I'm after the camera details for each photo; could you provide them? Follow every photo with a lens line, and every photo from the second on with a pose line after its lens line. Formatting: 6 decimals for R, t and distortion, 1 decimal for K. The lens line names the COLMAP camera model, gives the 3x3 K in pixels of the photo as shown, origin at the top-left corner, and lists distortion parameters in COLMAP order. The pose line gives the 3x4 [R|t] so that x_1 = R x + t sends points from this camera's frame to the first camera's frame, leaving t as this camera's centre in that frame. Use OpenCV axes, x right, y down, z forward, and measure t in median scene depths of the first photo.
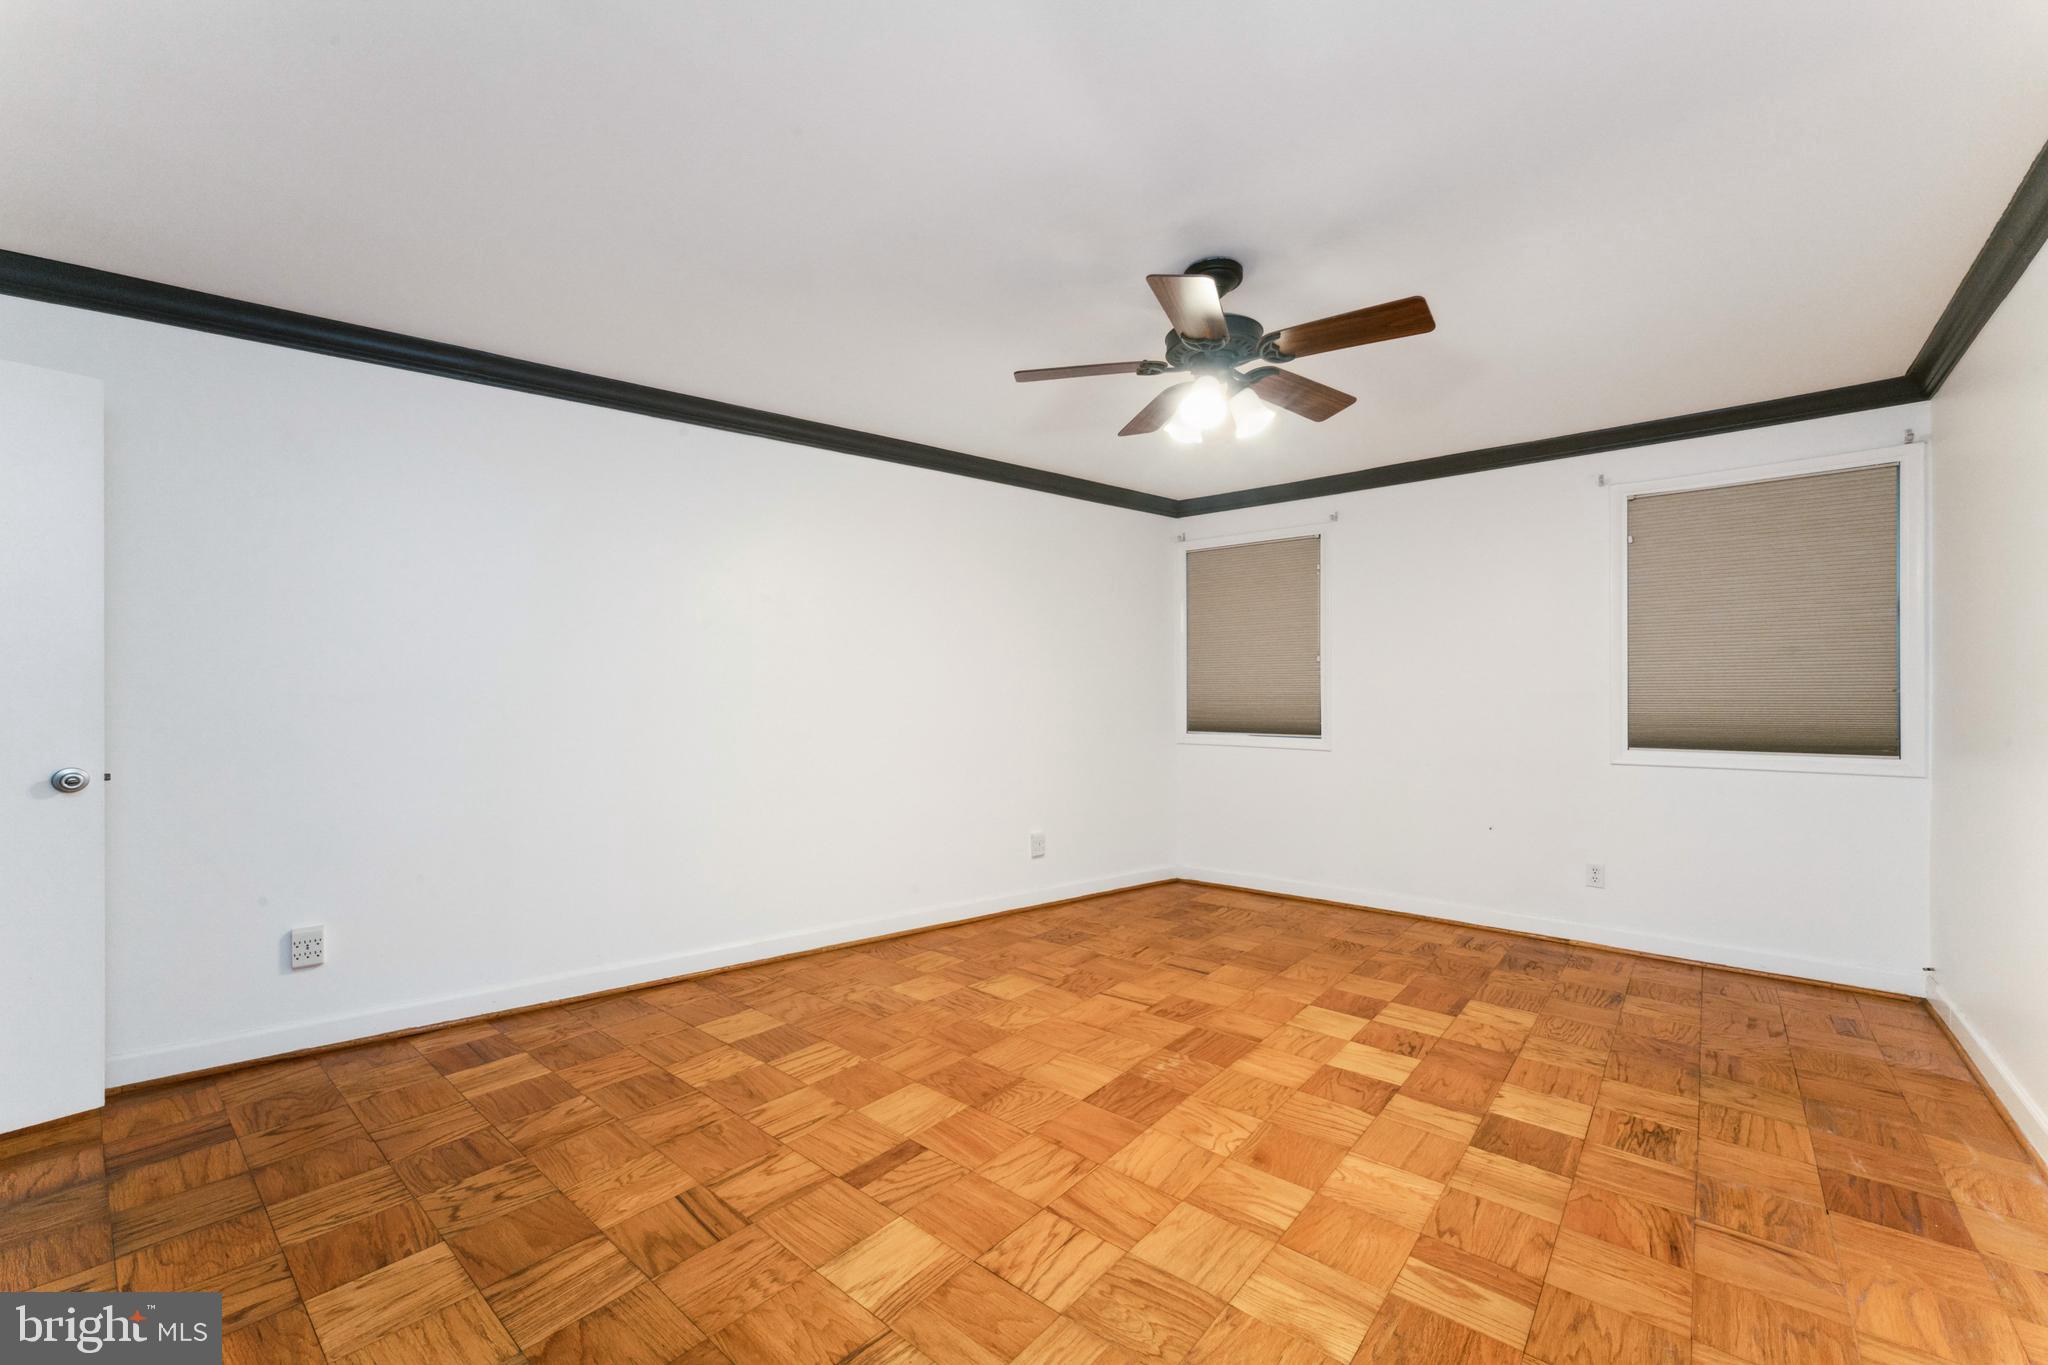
lens RADIAL K [[821.4, 0, 1021.0], [0, 821.4, 691.0], [0, 0, 1]] dist [0.000491, 0.000888]
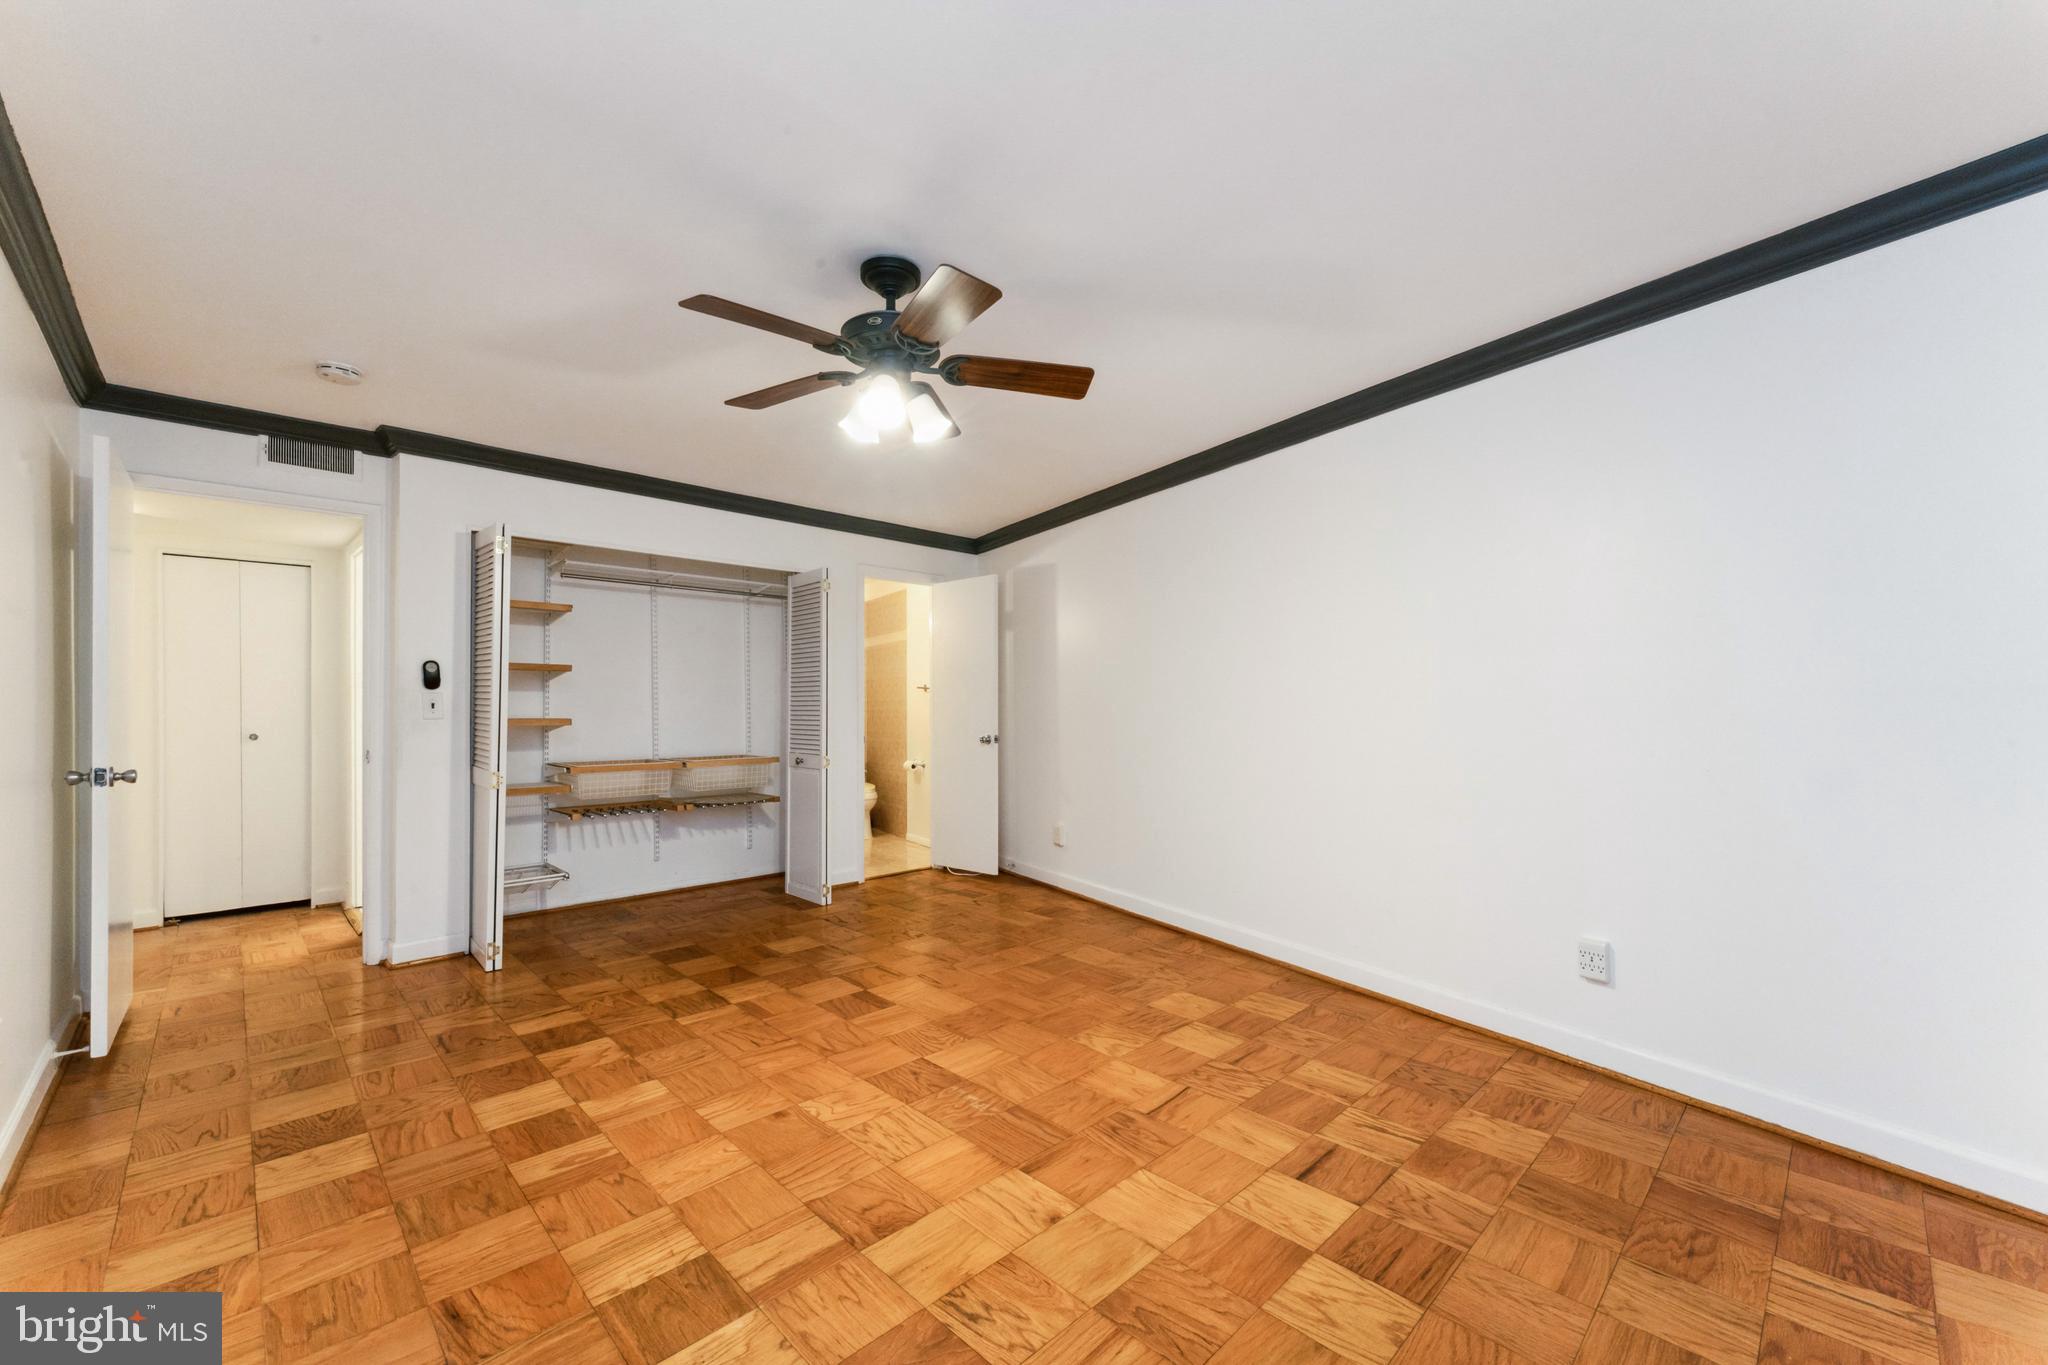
lens RADIAL K [[821.4, 0, 1020.9], [0, 821.4, 694.8], [0, 0, 1]] dist [0.000491, 0.000888]
pose [[-0.101733, -0.012300, -0.994736, 1.134294], [0.009570, 0.999865, -0.013342, 0.011668], [0.994766, -0.010877, -0.101601, 1.190136]]
